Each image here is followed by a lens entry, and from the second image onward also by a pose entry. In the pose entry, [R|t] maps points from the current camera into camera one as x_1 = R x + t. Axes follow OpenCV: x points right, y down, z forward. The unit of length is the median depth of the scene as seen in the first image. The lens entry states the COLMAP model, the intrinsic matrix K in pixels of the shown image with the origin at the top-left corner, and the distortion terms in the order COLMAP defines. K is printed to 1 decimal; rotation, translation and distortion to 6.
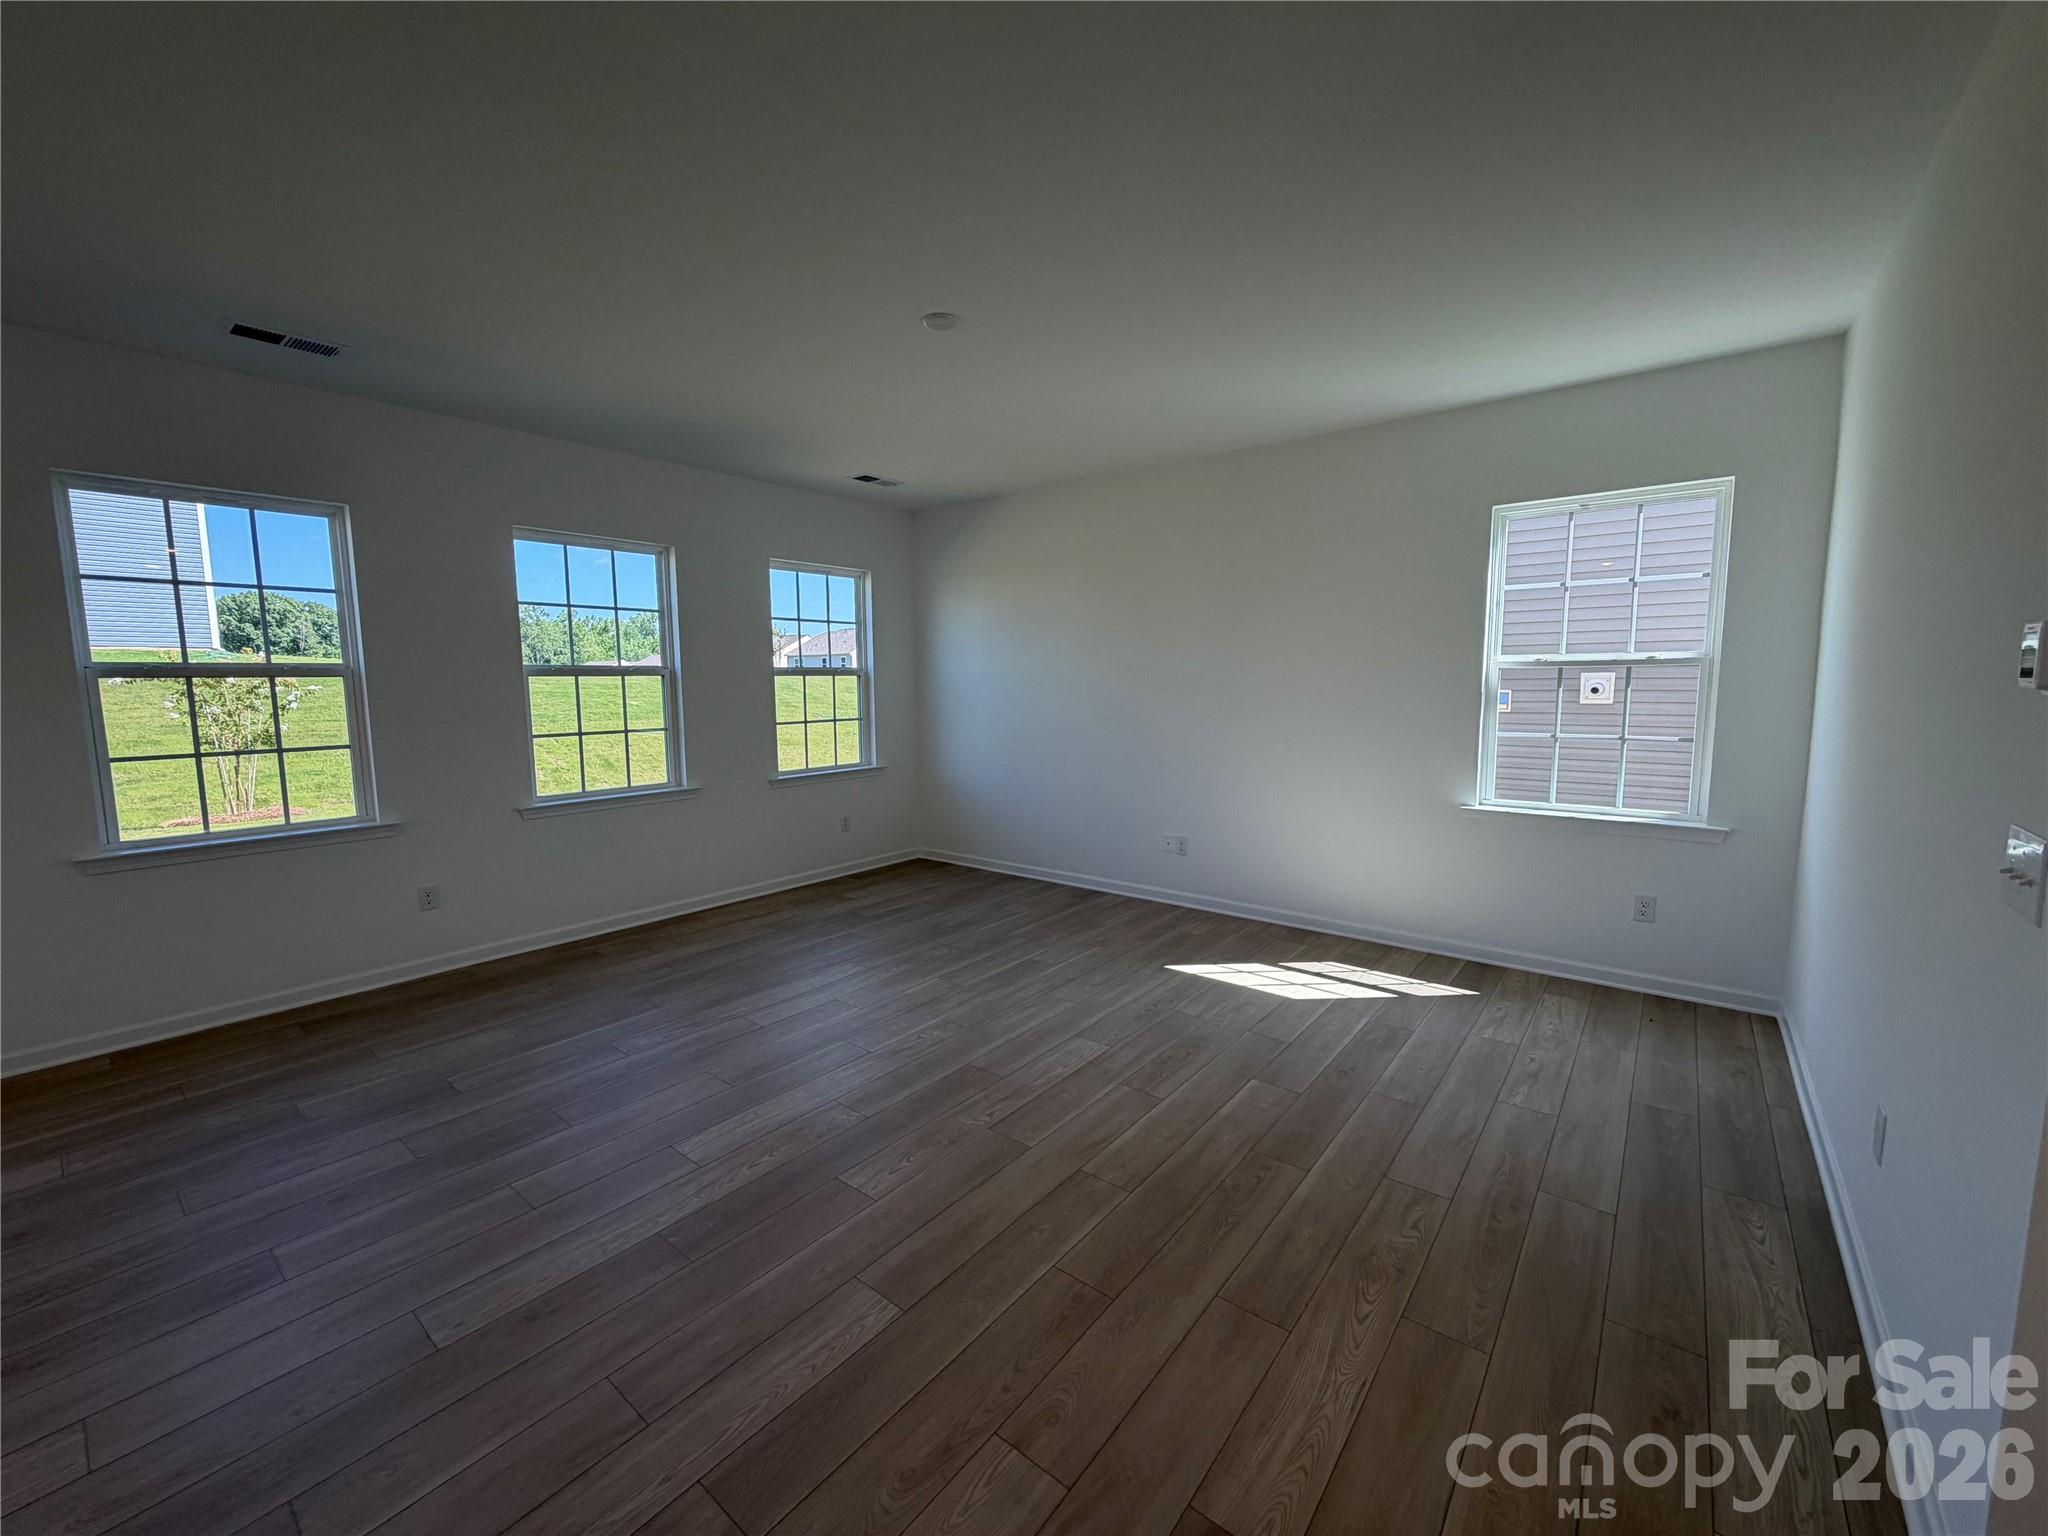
lens RADIAL K [[824.7, 0, 1020.3], [0, 824.7, 769.5], [0, 0, 1]] dist [0.002582, 0.000193]
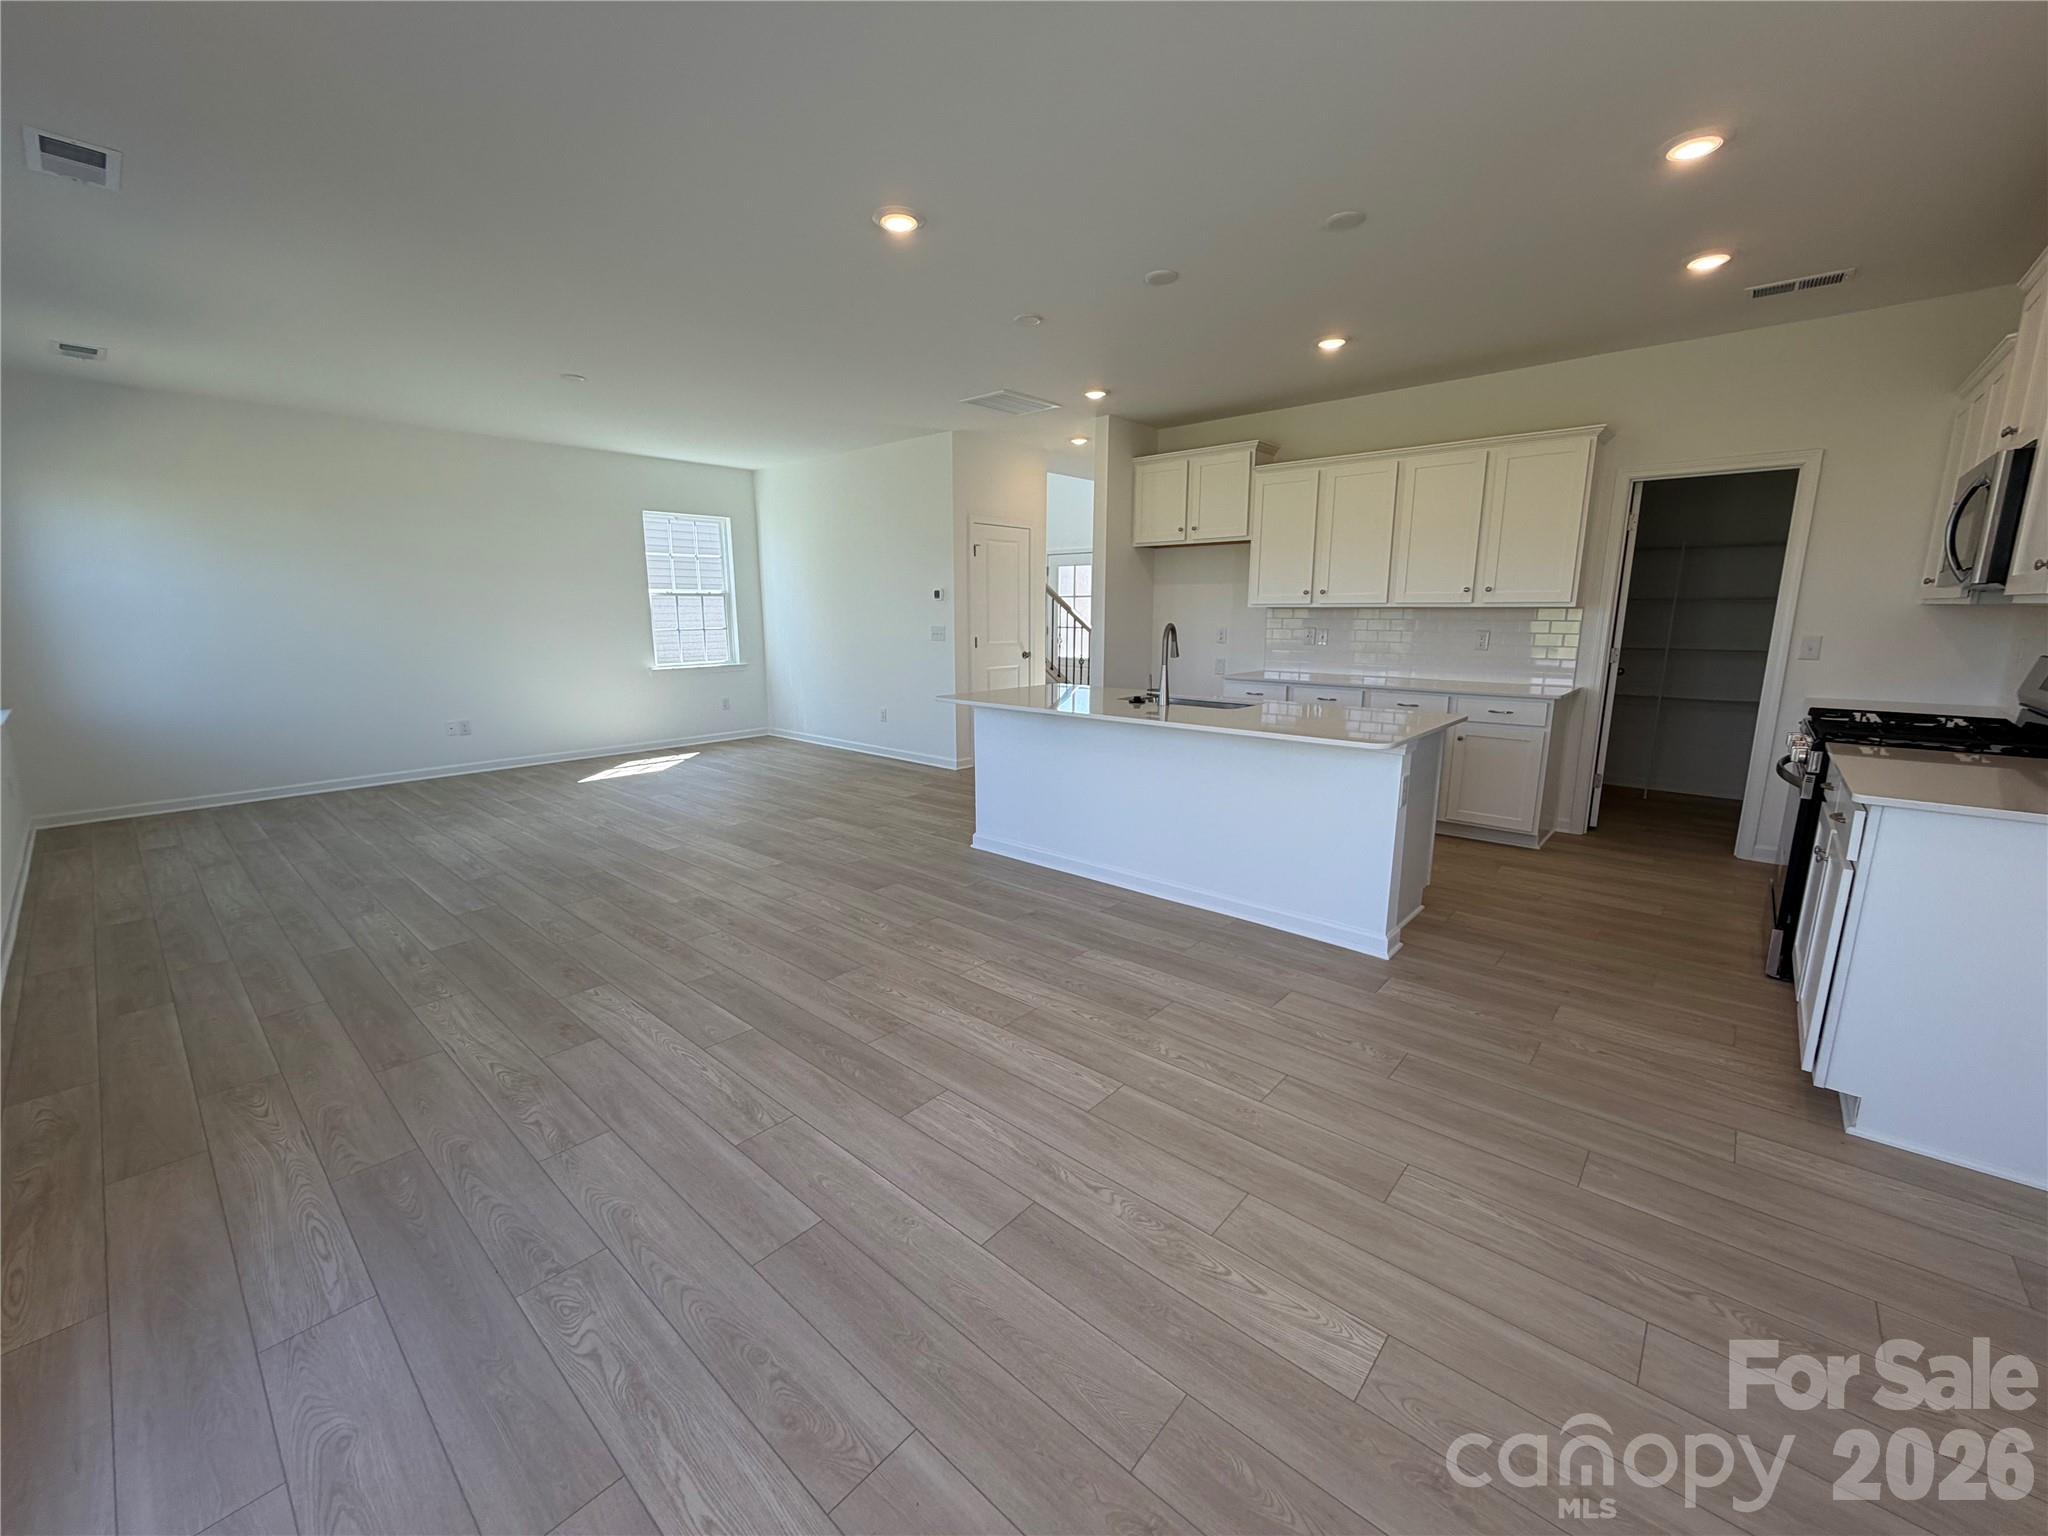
lens RADIAL K [[824.7, 0, 1020.3], [0, 824.7, 769.5], [0, 0, 1]] dist [0.002582, 0.000193]
pose [[0.061728, -0.190943, 0.979658, -1.754795], [0.104693, 0.977354, 0.183897, 0.011946], [-0.992587, 0.091212, 0.080320, 0.017880]]
